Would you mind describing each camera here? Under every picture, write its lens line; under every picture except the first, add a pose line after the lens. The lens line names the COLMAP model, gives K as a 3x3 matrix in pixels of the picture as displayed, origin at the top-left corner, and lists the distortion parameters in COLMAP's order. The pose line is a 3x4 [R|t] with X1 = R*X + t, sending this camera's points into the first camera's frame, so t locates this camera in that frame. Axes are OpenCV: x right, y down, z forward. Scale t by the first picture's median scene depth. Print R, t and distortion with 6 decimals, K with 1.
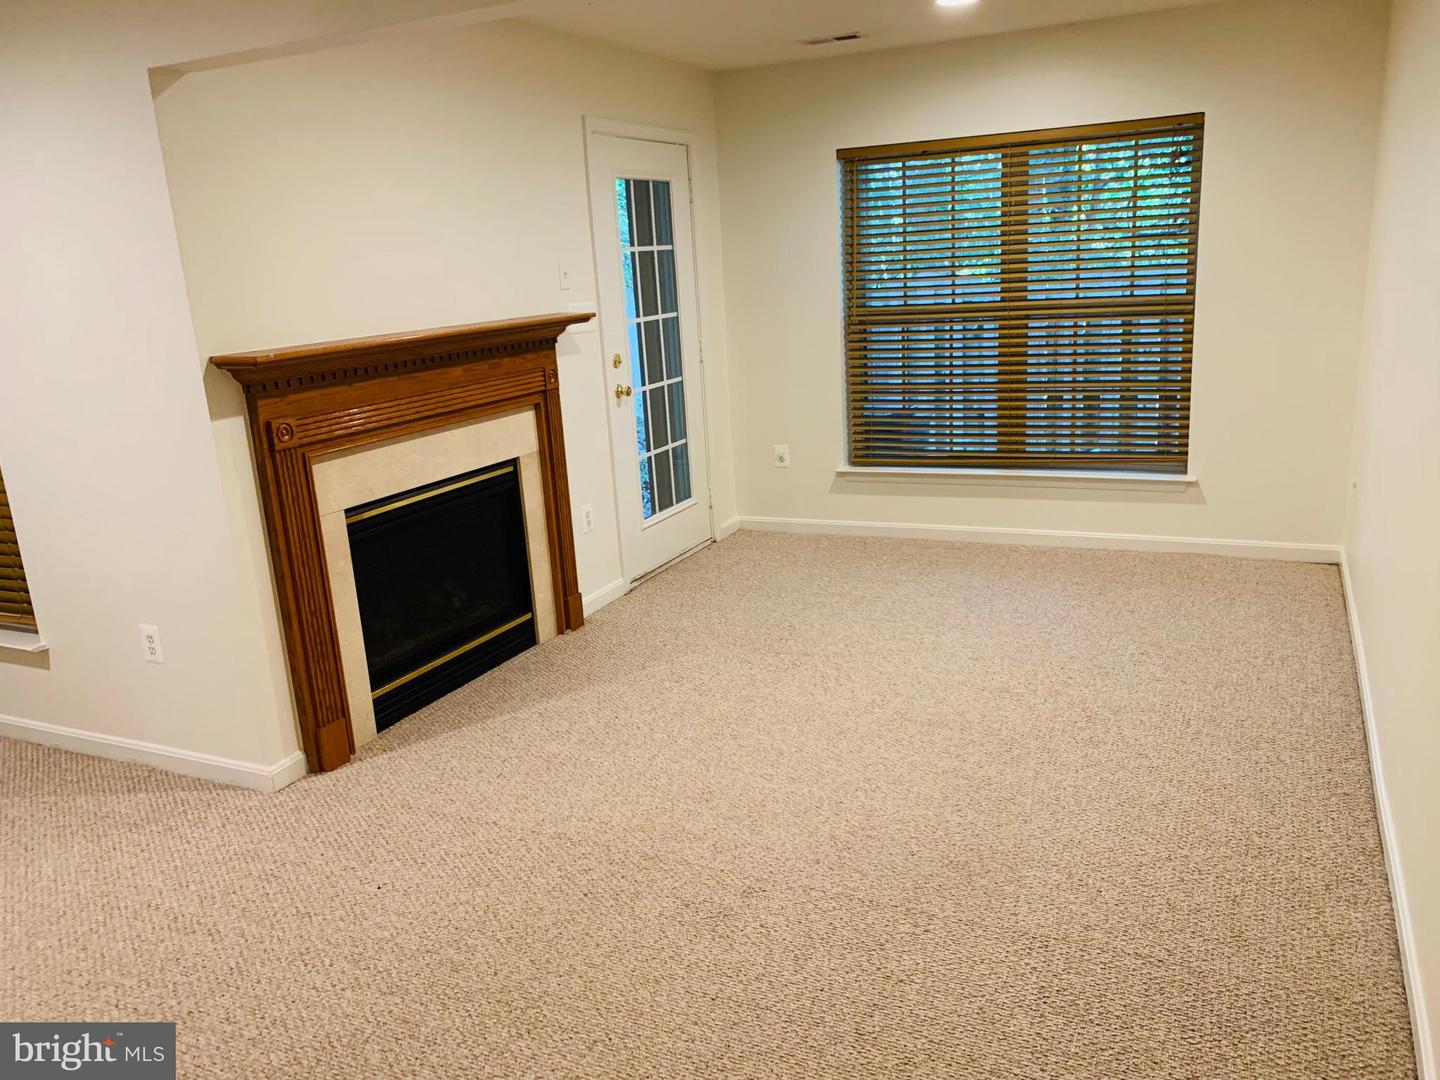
lens RADIAL K [[1098.9, 0, 727.1], [0, 1098.9, 544.9], [0, 0, 1]] dist [0.035557, -0.046818]
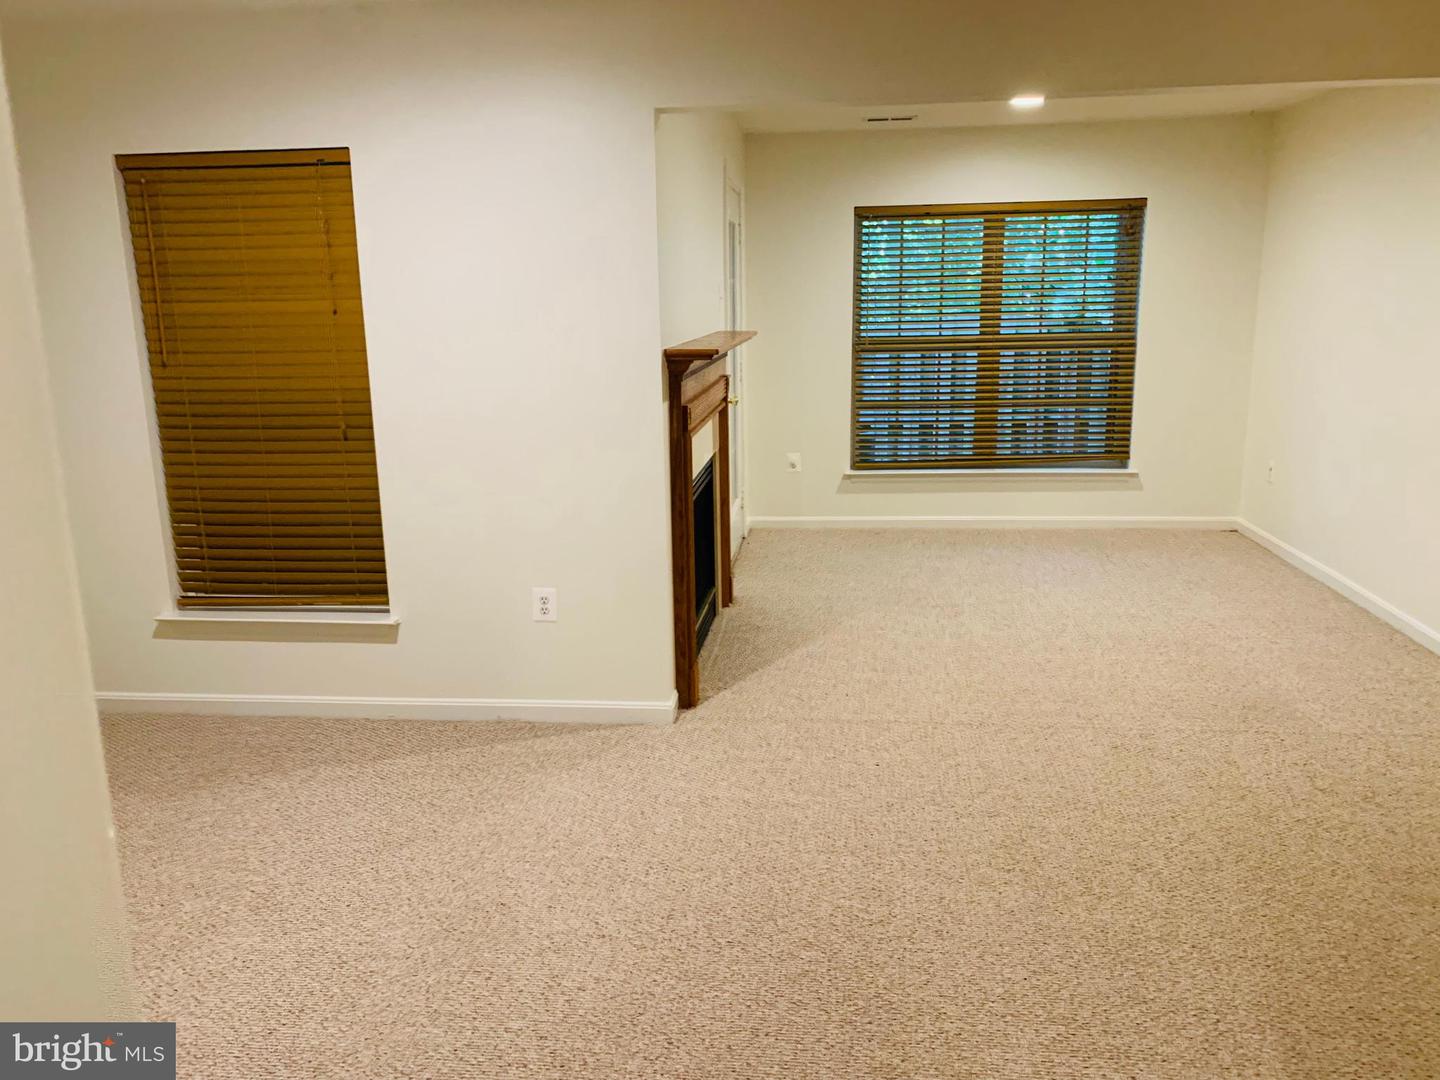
lens RADIAL K [[1098.9, 0, 709.5], [0, 1098.9, 535.3], [0, 0, 1]] dist [0.035557, -0.046818]
pose [[0.947054, -0.030739, 0.319600, -0.455925], [0.047471, 0.997872, -0.044695, 0.048735], [-0.317546, 0.057501, 0.946498, -0.075067]]
